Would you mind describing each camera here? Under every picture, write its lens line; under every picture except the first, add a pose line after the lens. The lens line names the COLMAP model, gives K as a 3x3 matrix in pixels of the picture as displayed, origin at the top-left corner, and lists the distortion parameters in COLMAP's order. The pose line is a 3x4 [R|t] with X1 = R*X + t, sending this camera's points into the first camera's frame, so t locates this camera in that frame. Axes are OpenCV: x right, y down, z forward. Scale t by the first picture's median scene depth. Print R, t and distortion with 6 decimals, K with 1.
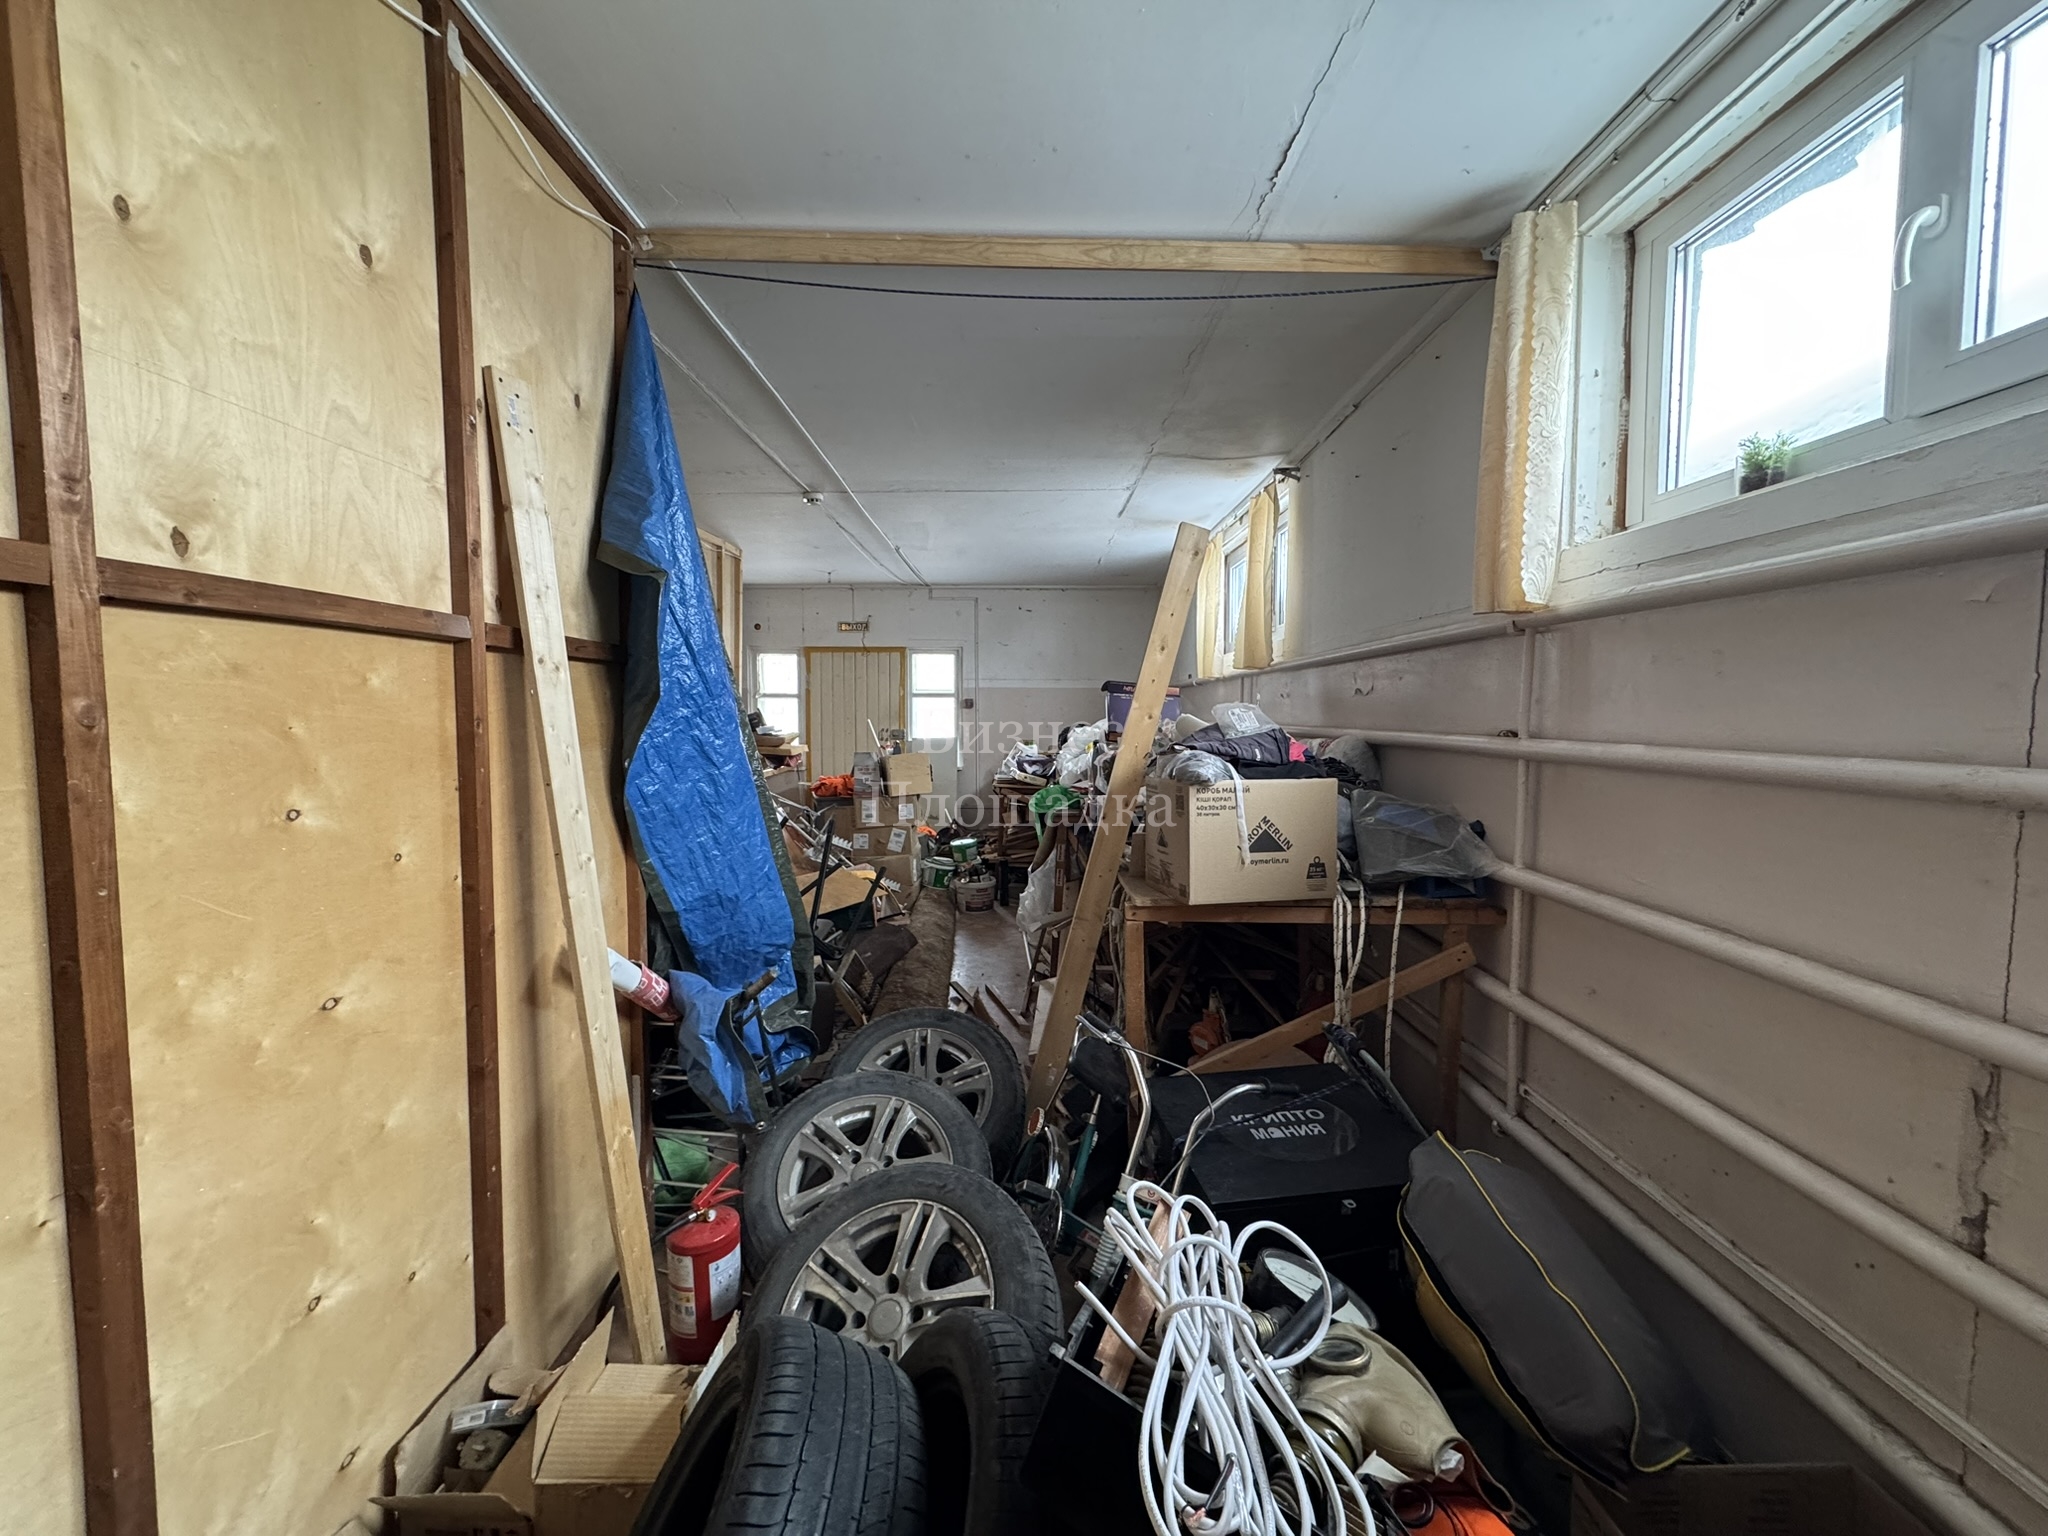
lens RADIAL K [[813.3, 0, 1024.8], [0, 813.3, 763.4], [0, 0, 1]] dist [-0.000493, 0.000033]
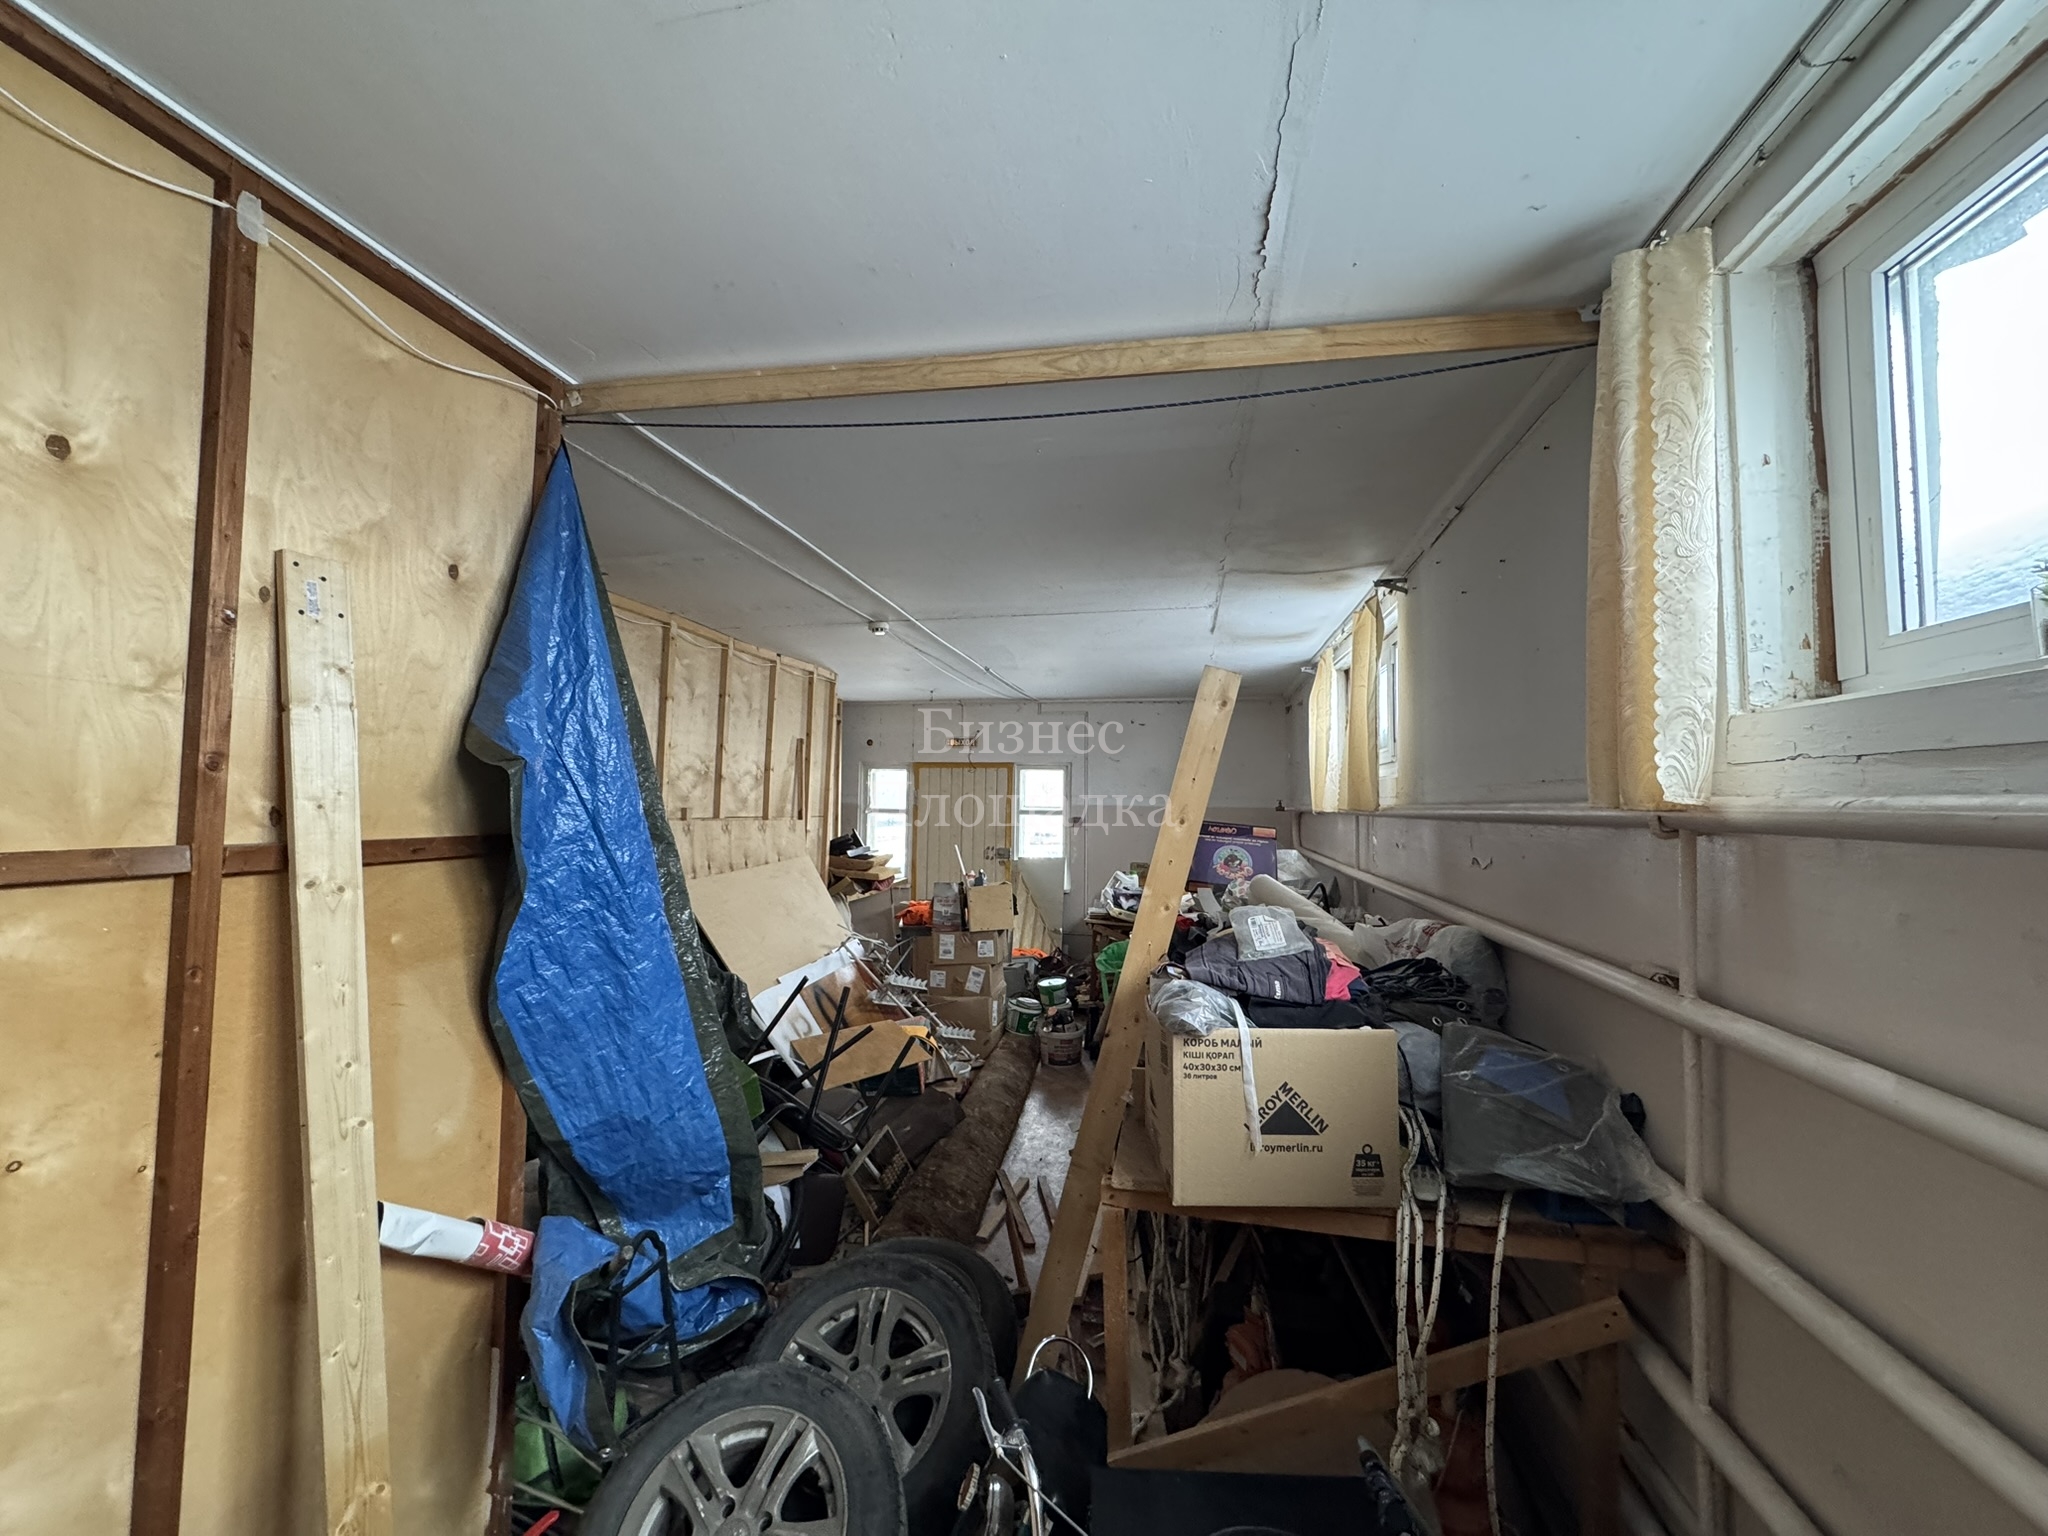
lens RADIAL K [[813.3, 0, 1024.8], [0, 813.3, 763.4], [0, 0, 1]] dist [-0.000493, 0.000033]
pose [[0.980928, 0.000849, -0.194370, 0.209631], [-0.023315, 0.993284, -0.113325, -0.125996], [0.192968, 0.115695, 0.974360, 0.229728]]
